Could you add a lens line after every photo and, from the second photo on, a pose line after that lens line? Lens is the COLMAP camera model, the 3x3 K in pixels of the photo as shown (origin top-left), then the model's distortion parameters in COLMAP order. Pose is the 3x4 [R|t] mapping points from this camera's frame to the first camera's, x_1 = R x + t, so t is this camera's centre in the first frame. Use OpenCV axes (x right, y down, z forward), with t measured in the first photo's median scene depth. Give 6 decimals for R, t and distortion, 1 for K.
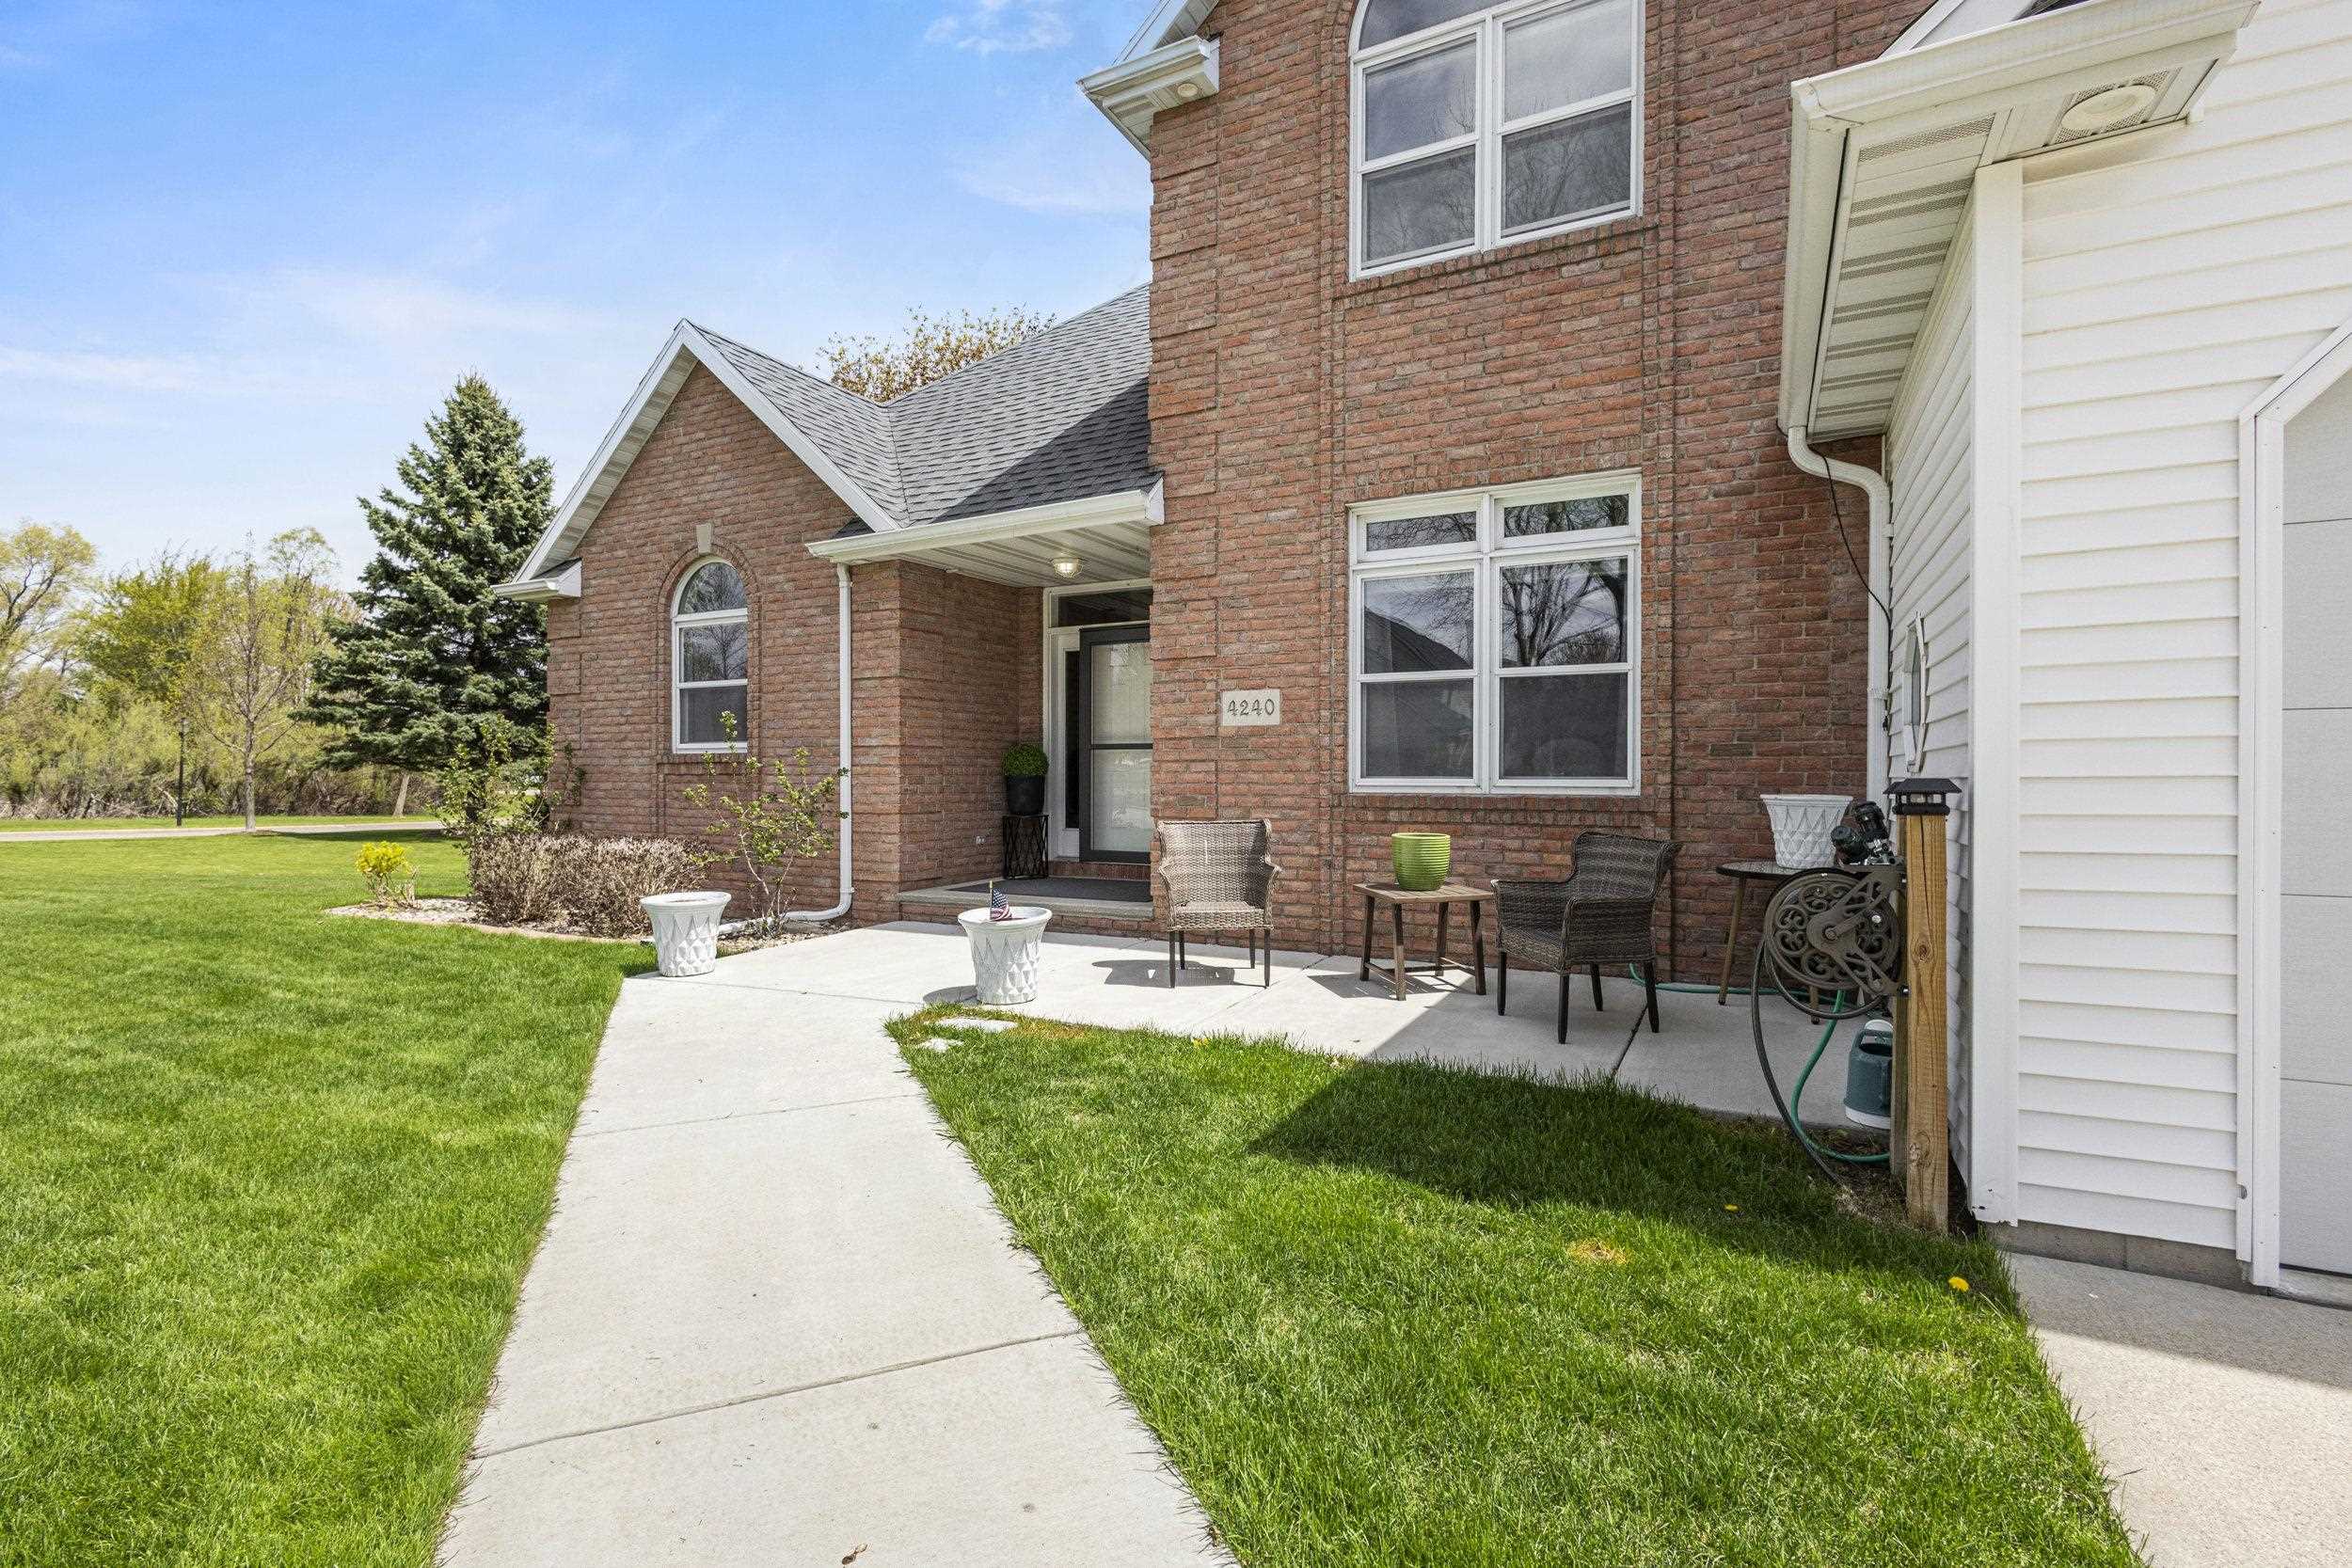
lens RADIAL K [[1073.7, 0, 1165.0], [0, 1073.7, 783.6], [0, 0, 1]] dist [0.014378, -0.005075]
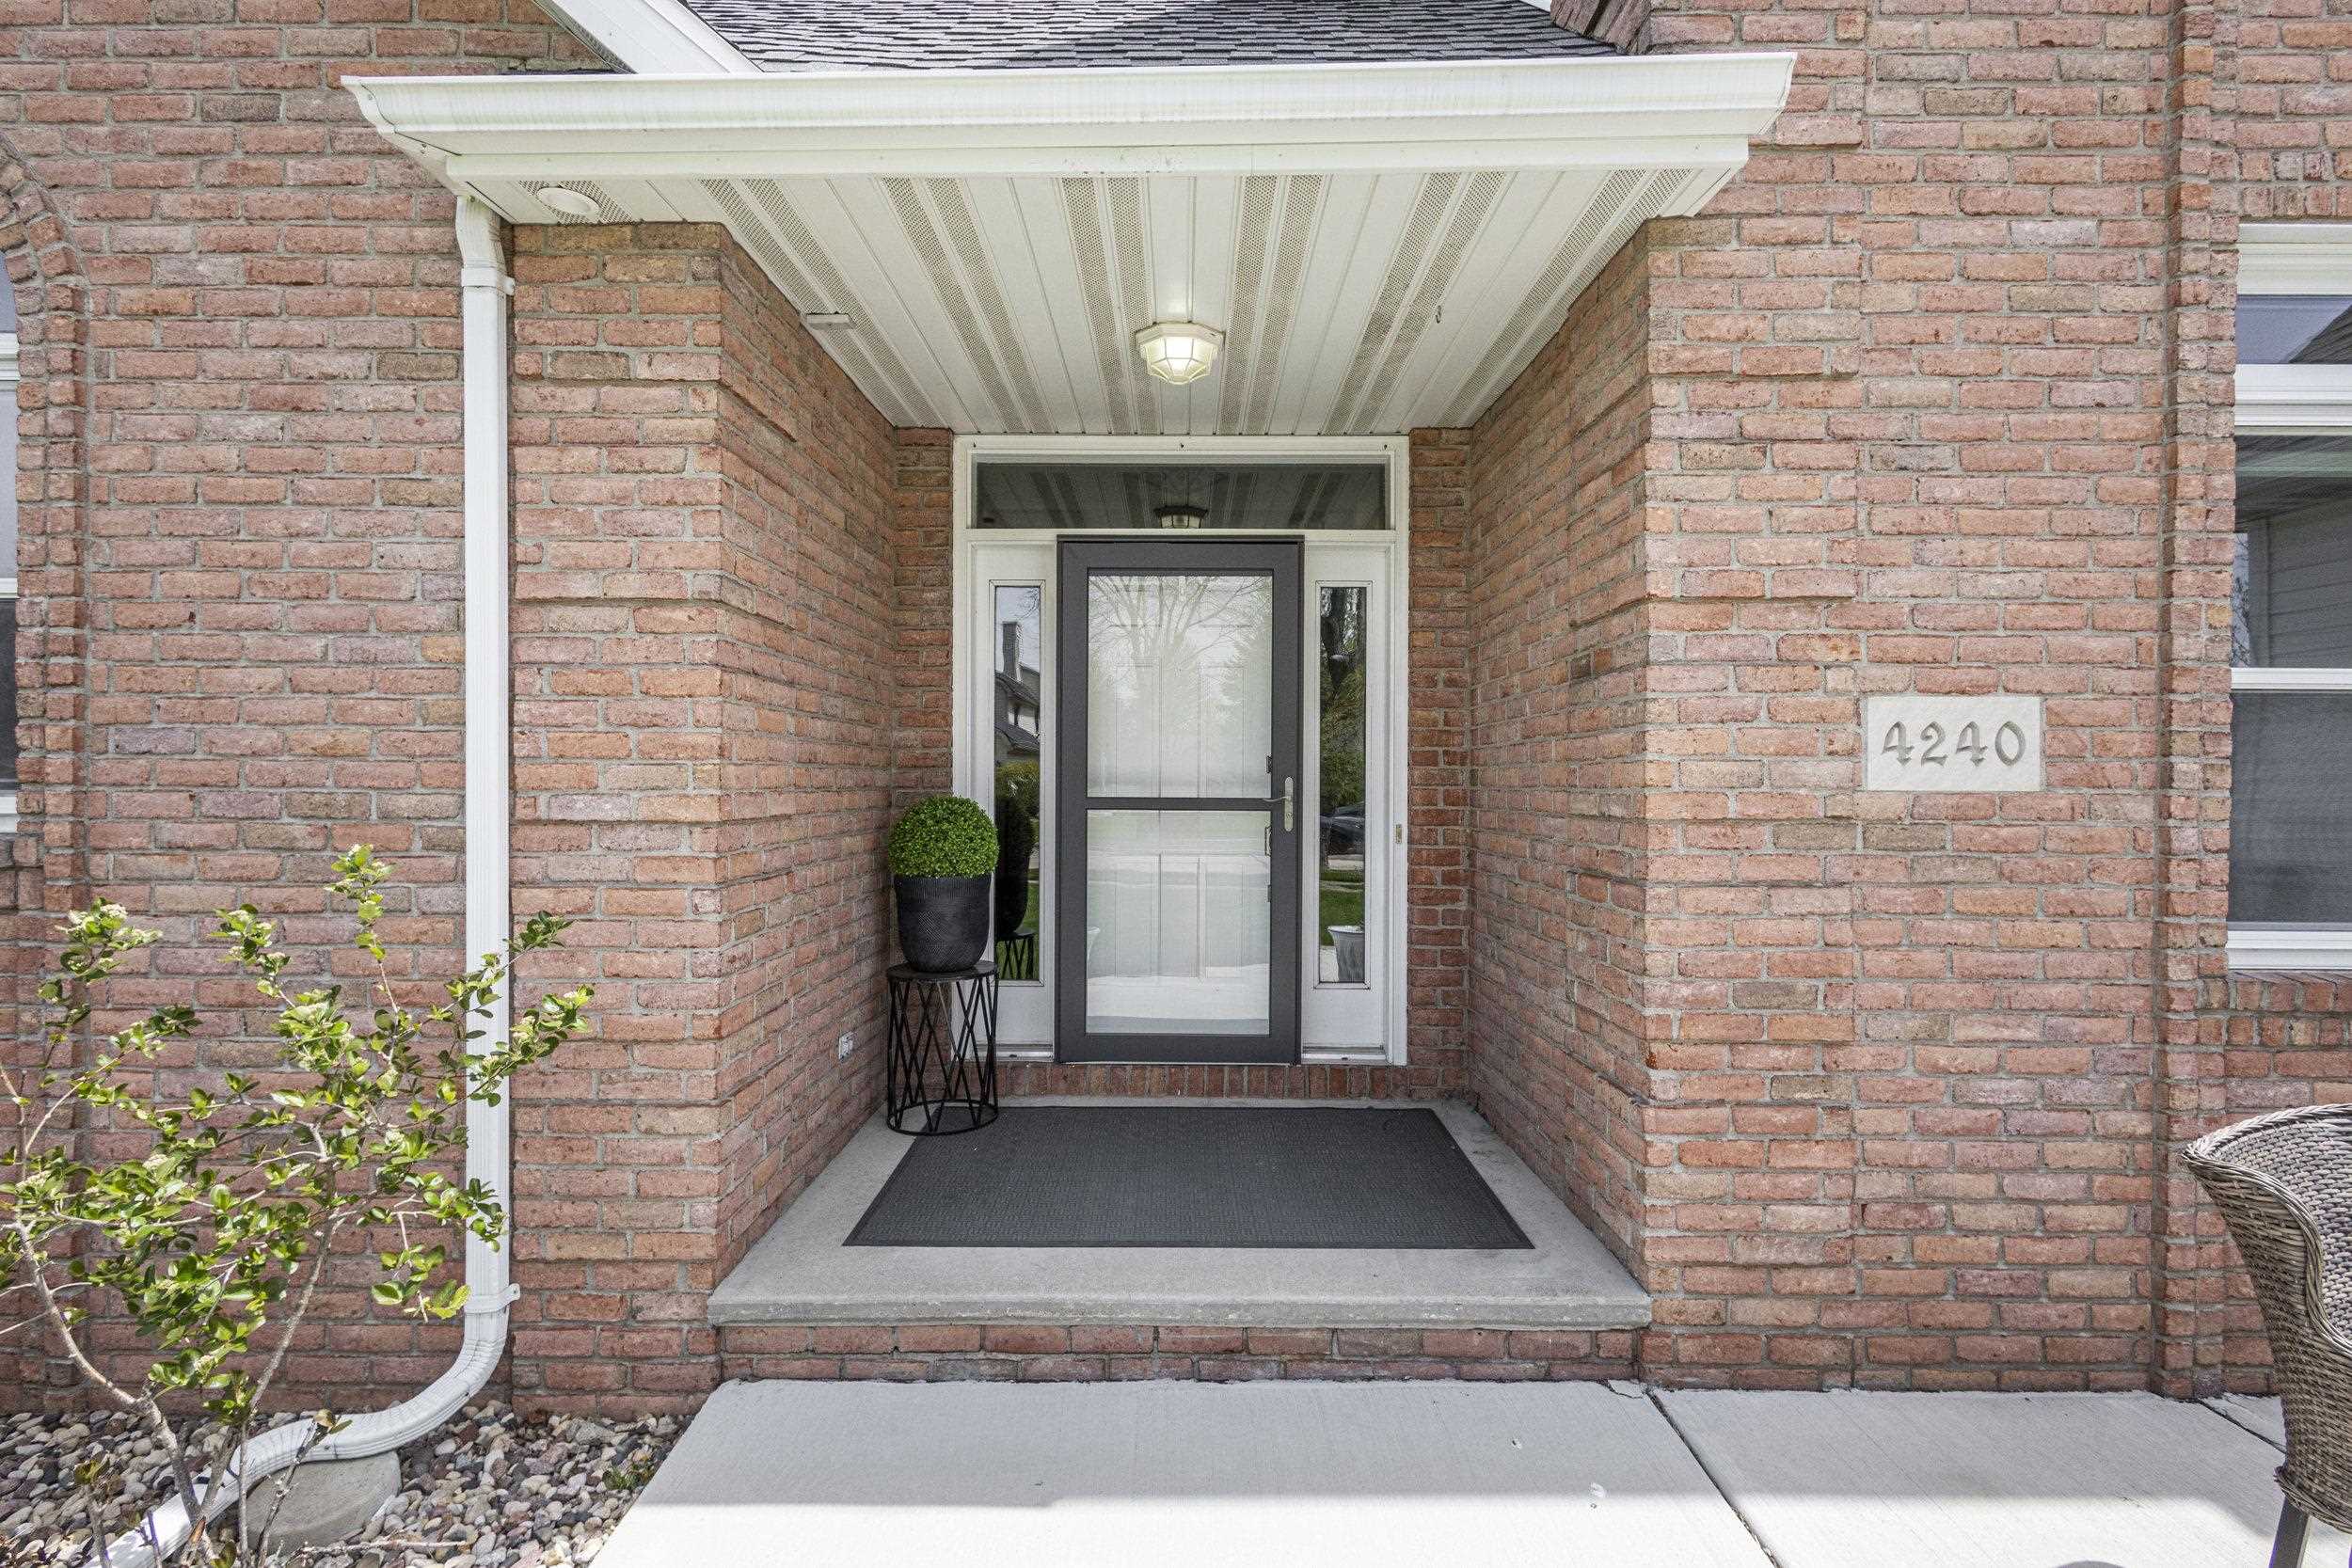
lens RADIAL K [[1073.7, 0, 1165.0], [0, 1073.7, 783.6], [0, 0, 1]] dist [0.014378, -0.005075]
pose [[0.882972, 0.000100, 0.469426, -0.341851], [-0.001201, 0.999997, 0.002045, -0.058113], [-0.469425, -0.002370, 0.882969, 0.811079]]
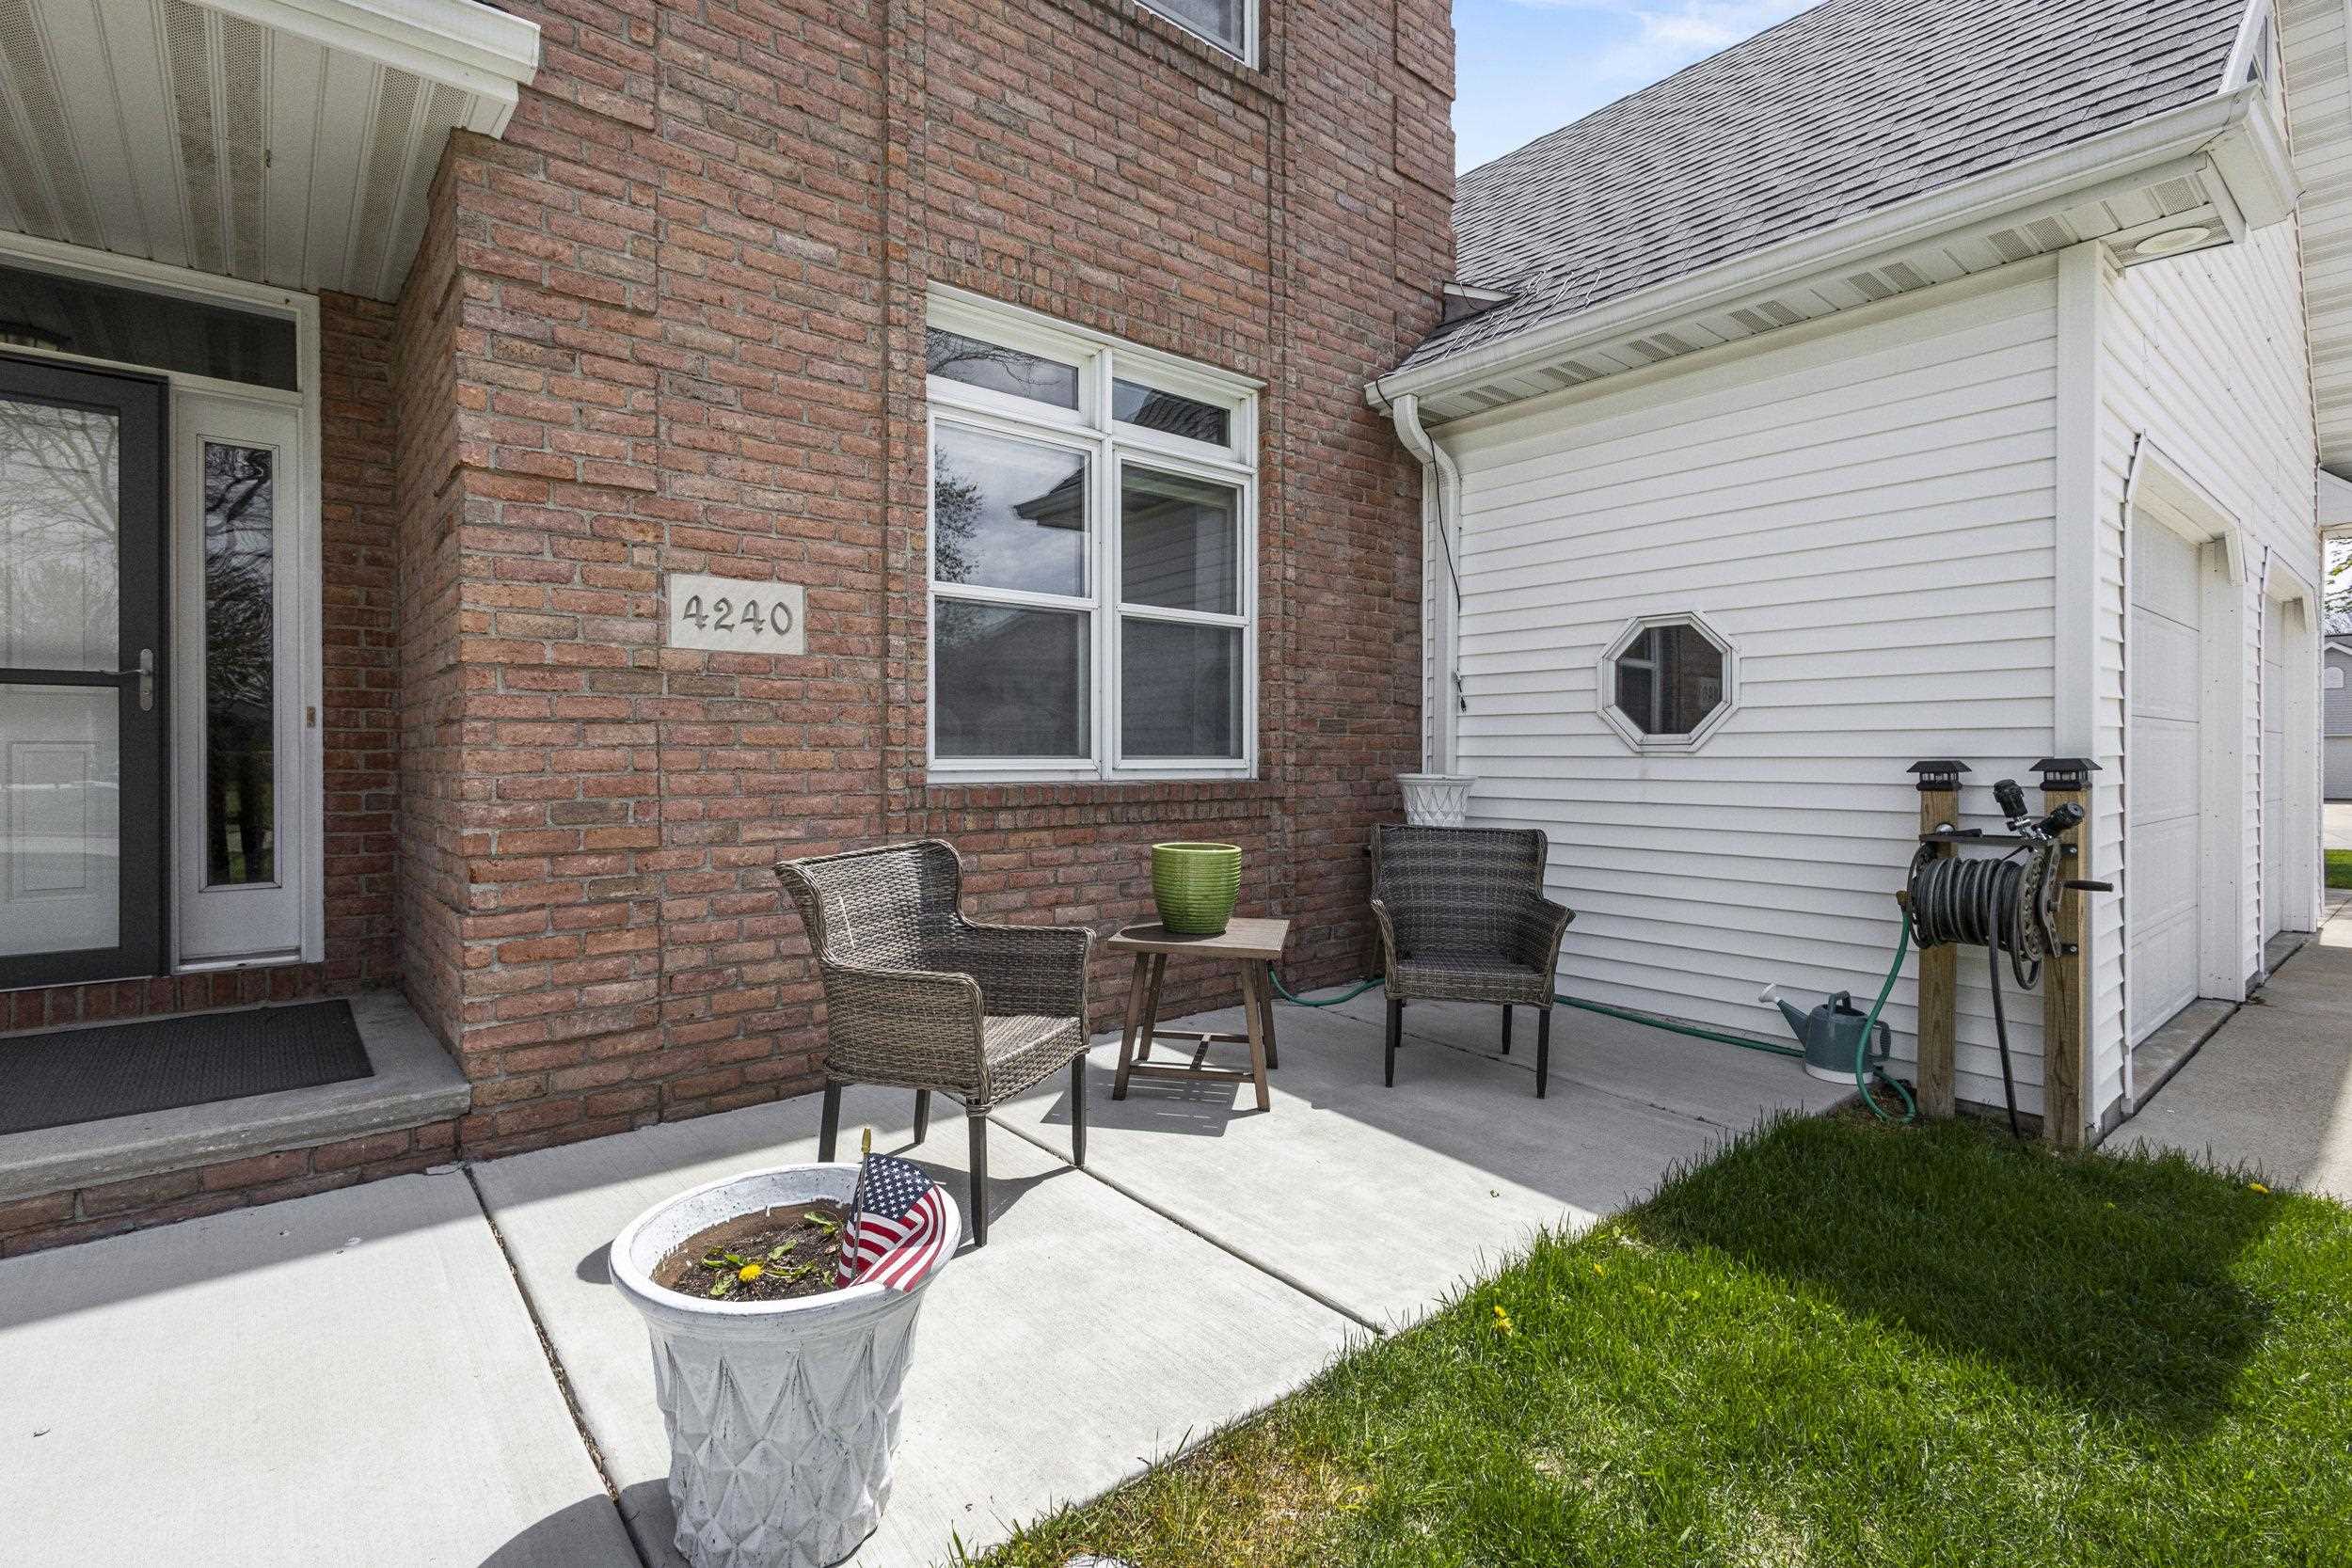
lens RADIAL K [[1092.0, 0, 1179.5], [0, 1092.0, 757.4], [0, 0, 1]] dist [0.013555, -0.004947]
pose [[0.367700, -0.004384, 0.929934, -0.314580], [0.005527, 0.999982, 0.002529, -0.006349], [-0.929928, 0.004209, 0.367717, 0.641690]]
